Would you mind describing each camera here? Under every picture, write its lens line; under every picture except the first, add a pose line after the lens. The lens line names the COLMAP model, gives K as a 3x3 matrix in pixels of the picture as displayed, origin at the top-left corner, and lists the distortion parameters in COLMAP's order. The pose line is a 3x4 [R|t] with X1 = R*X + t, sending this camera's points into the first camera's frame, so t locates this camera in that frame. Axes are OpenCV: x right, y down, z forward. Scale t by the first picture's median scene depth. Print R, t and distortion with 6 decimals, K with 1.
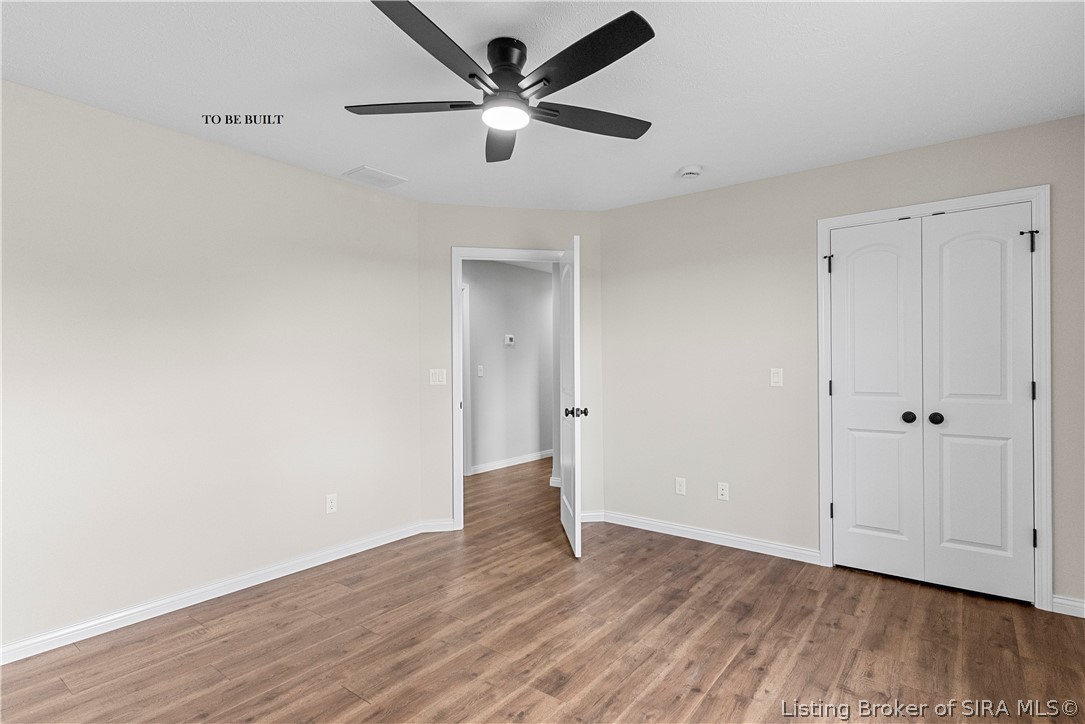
lens RADIAL K [[531.2, 0, 542.5], [0, 531.2, 362.0], [0, 0, 1]] dist [0.000584, 0.000030]
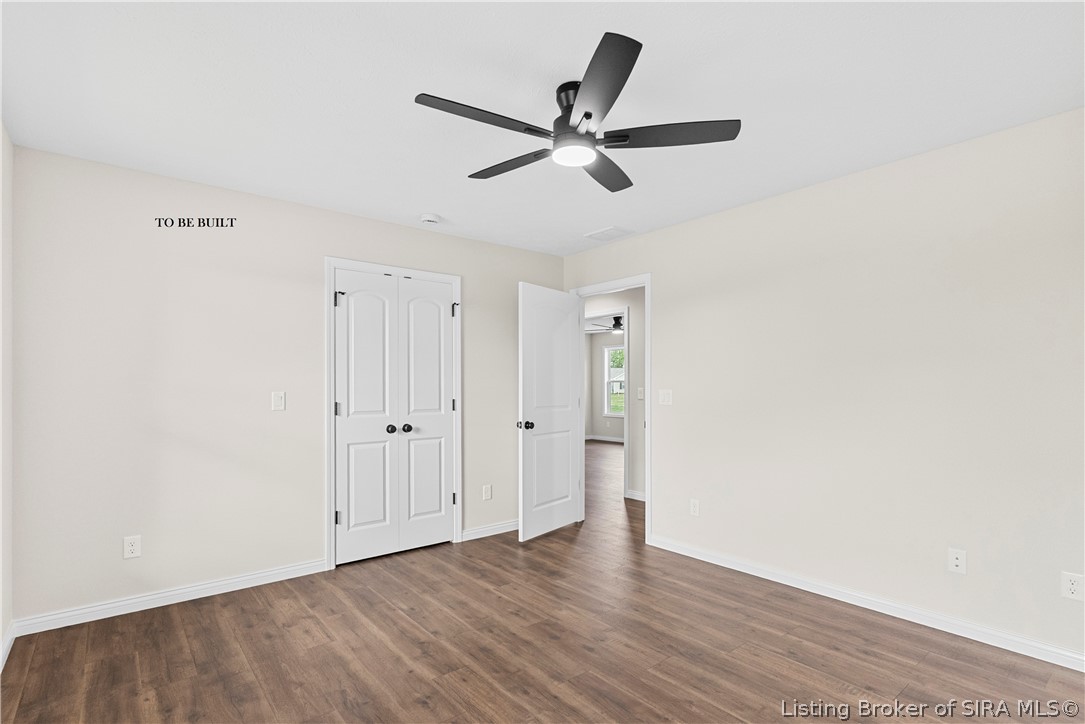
lens RADIAL K [[531.4, 0, 542.4], [0, 531.4, 385.8], [0, 0, 1]] dist [0.002579, 0.000179]
pose [[0.246695, 0.001431, 0.969092, -0.490314], [-0.007516, 0.999972, 0.000437, -0.005101], [-0.969064, -0.007392, 0.246699, 0.332727]]
